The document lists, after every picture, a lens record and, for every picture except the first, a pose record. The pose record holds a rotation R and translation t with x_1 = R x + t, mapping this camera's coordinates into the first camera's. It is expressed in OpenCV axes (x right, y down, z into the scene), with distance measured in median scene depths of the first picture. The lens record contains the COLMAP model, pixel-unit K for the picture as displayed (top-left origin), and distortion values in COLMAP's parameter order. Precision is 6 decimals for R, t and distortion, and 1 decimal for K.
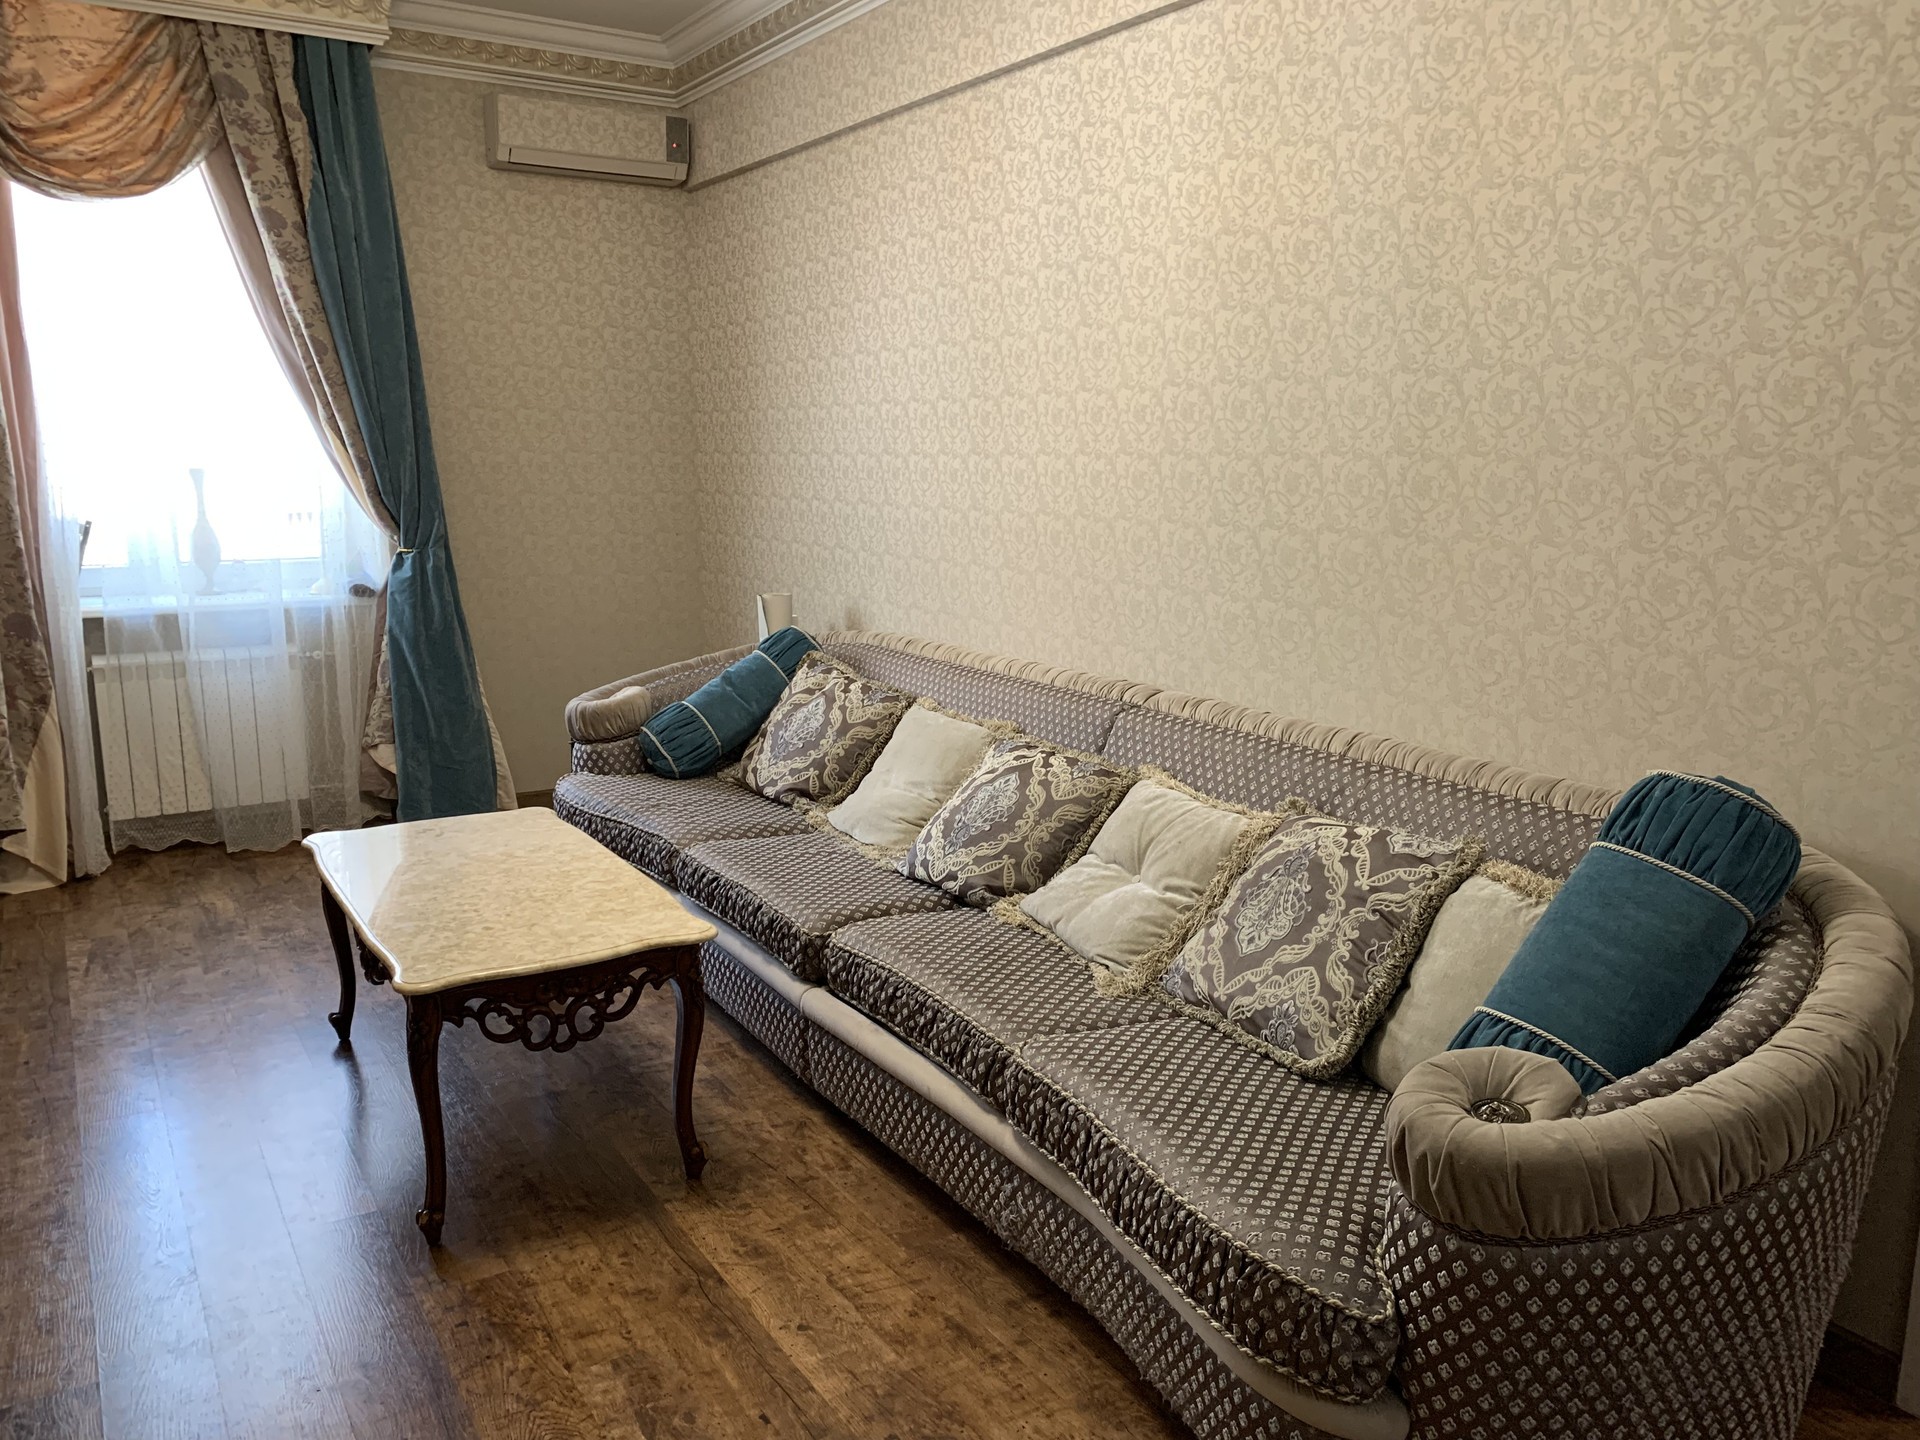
lens RADIAL K [[1444.6, 0, 1015.3], [0, 1444.6, 726.3], [0, 0, 1]] dist [-0.009489, -0.010837]
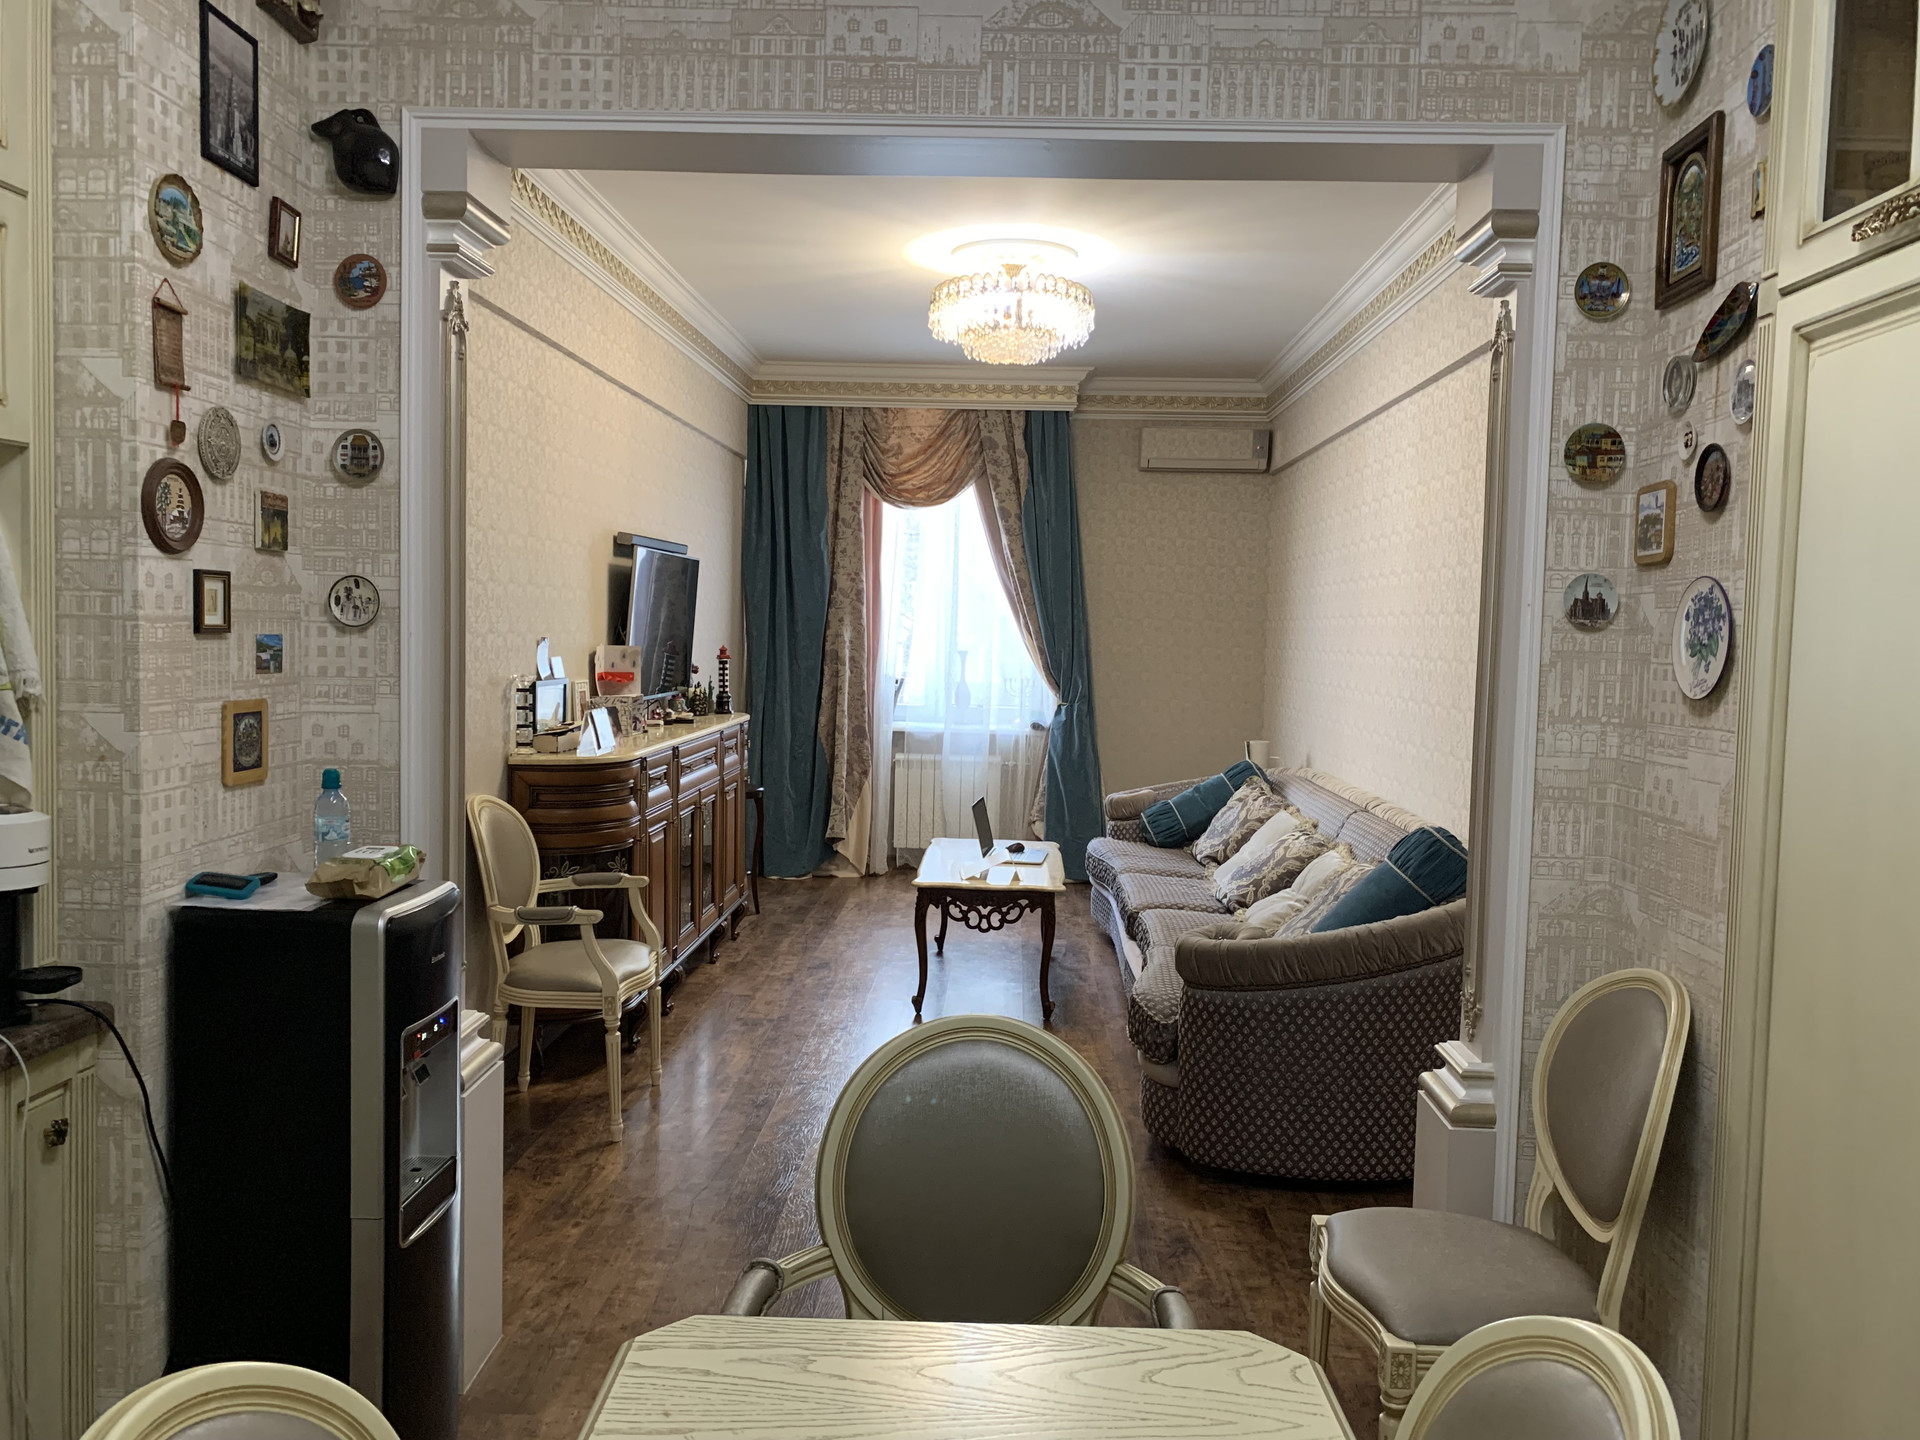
lens RADIAL K [[1444.6, 0, 958.3], [0, 1444.6, 717.0], [0, 0, 1]] dist [-0.009489, -0.010837]
pose [[0.806725, 0.049238, -0.588872, 0.502486], [-0.128469, 0.987301, -0.093444, 0.068767], [0.576794, 0.151035, 0.802806, -0.426274]]
